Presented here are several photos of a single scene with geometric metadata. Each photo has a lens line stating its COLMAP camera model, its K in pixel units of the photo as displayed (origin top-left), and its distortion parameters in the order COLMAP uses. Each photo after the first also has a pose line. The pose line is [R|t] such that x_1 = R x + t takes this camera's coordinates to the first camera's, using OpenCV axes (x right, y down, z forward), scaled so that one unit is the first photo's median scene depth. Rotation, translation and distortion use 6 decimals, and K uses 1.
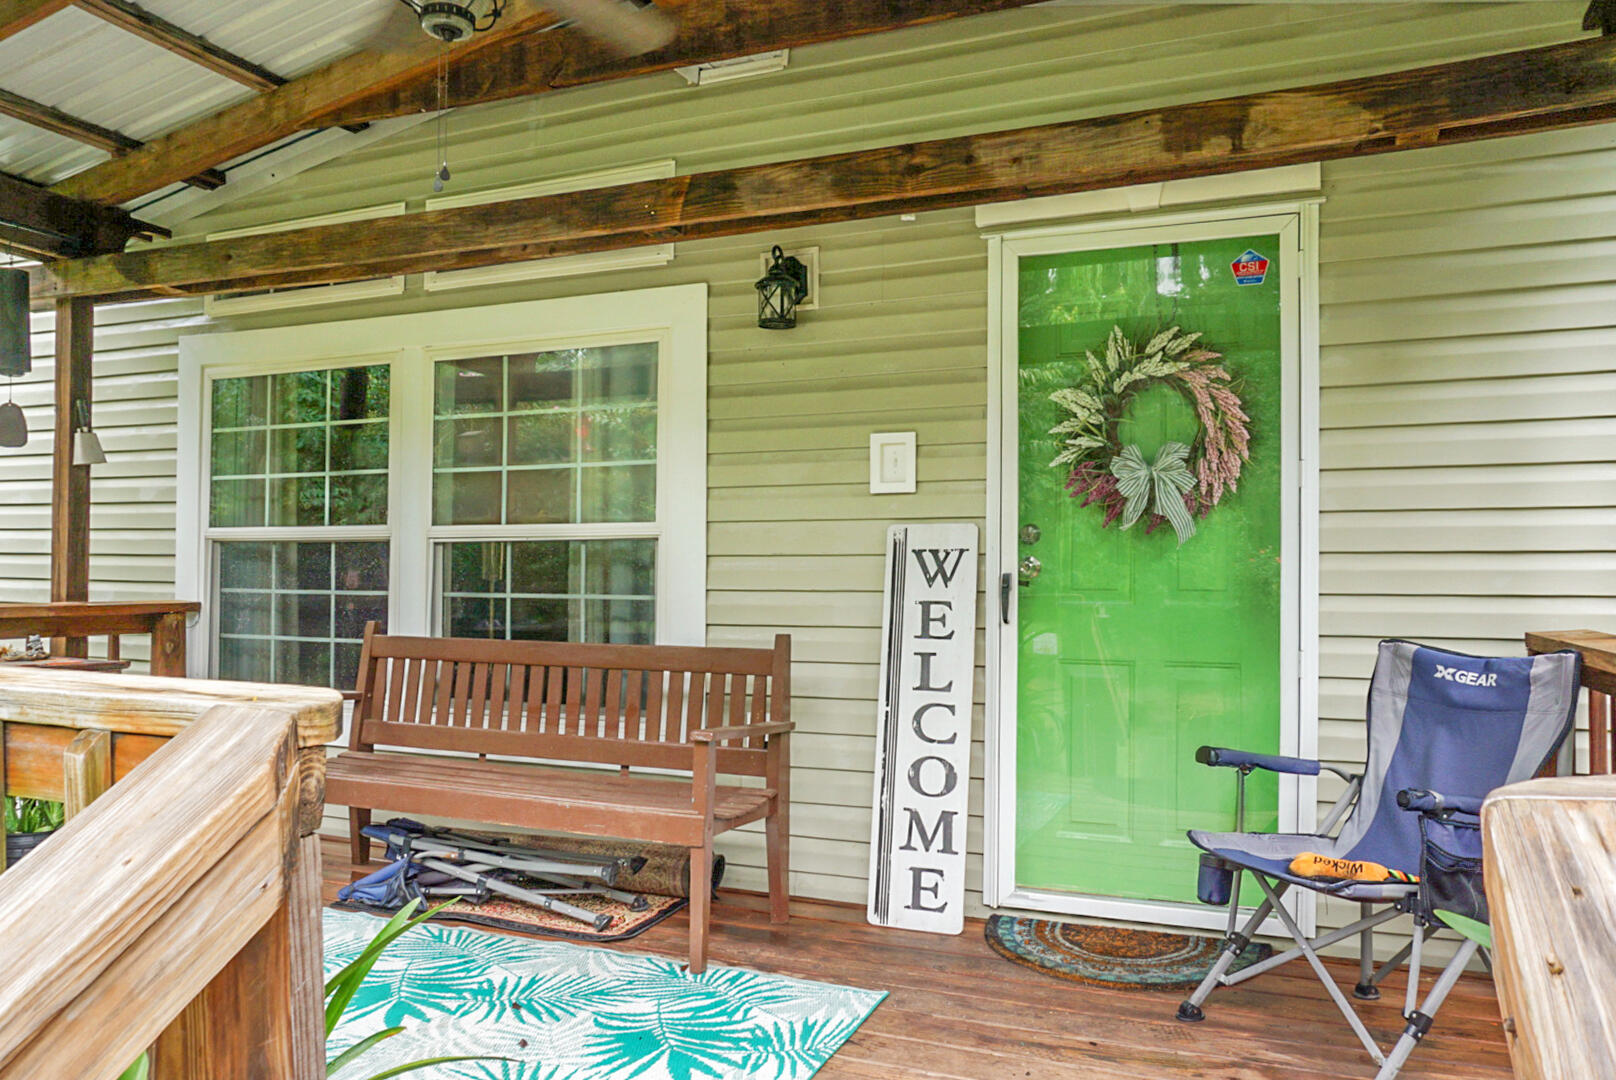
lens RADIAL K [[1184.3, 0, 807.5], [0, 1184.3, 582.9], [0, 0, 1]] dist [0.002887, 0.002128]
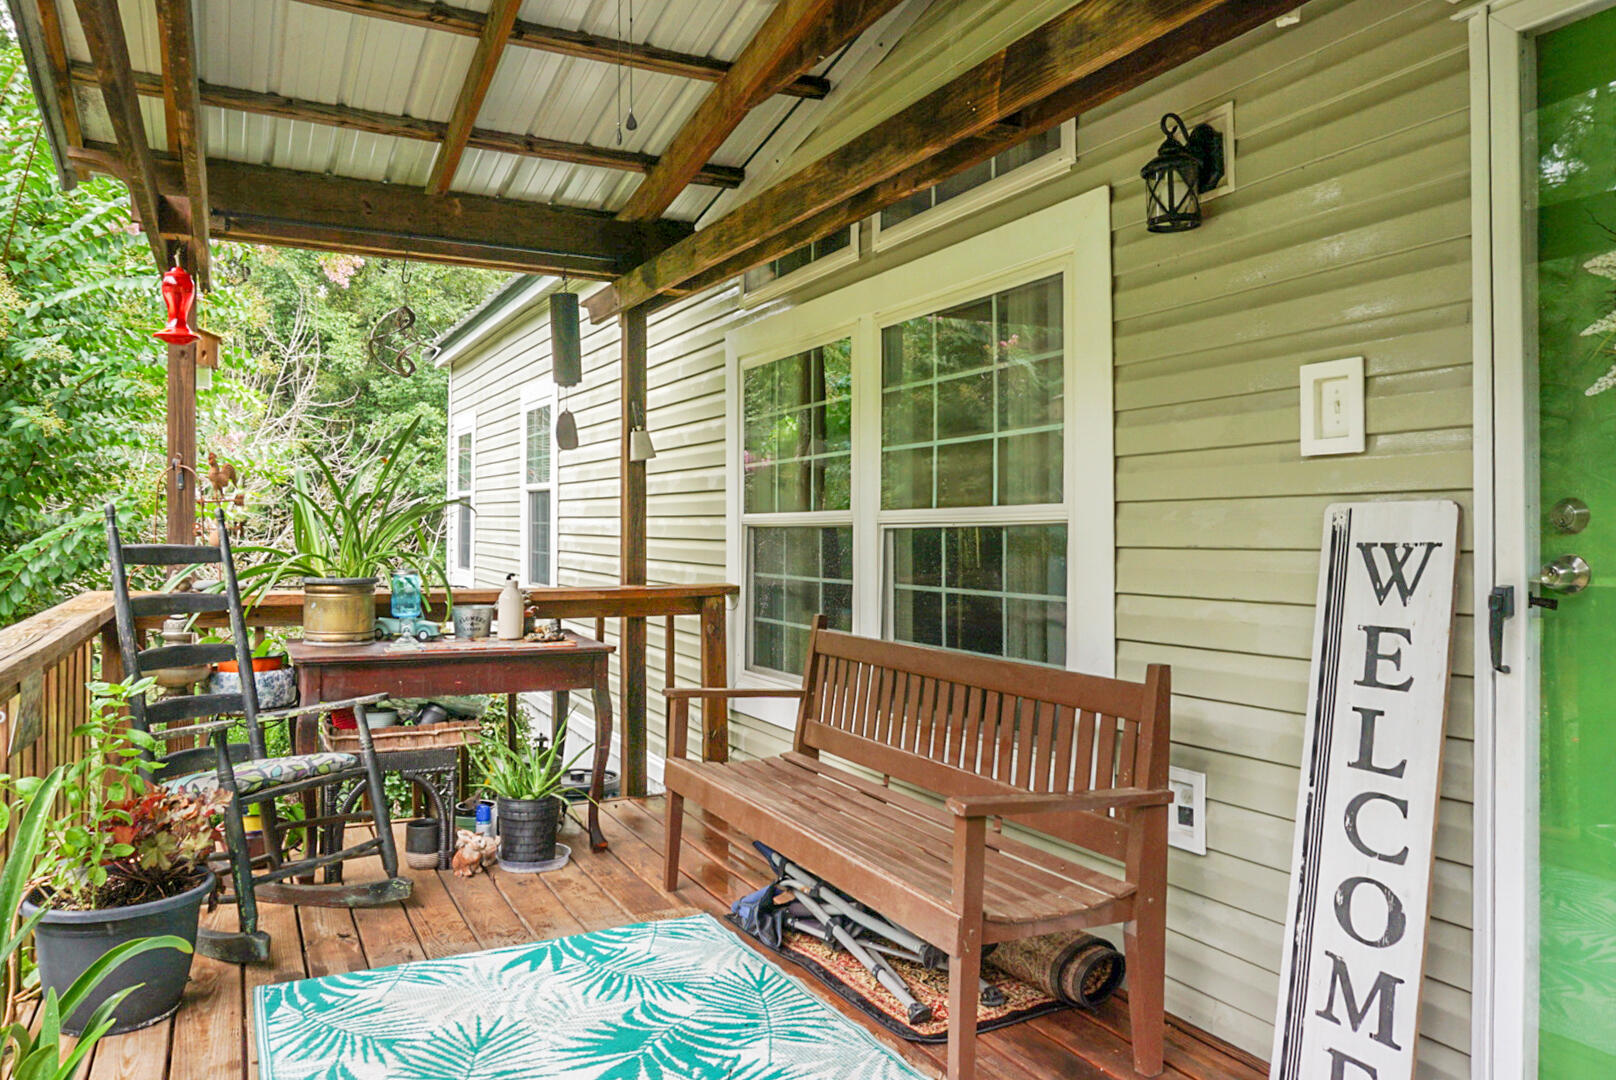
lens RADIAL K [[1179.9, 0, 808.0], [0, 1179.9, 540.0], [0, 0, 1]] dist [-0.007978, 0.000360]
pose [[0.762617, -0.004132, -0.646837, 0.271317], [0.005248, 0.999986, -0.000200, -0.031045], [0.646829, -0.003243, 0.762629, 0.330308]]
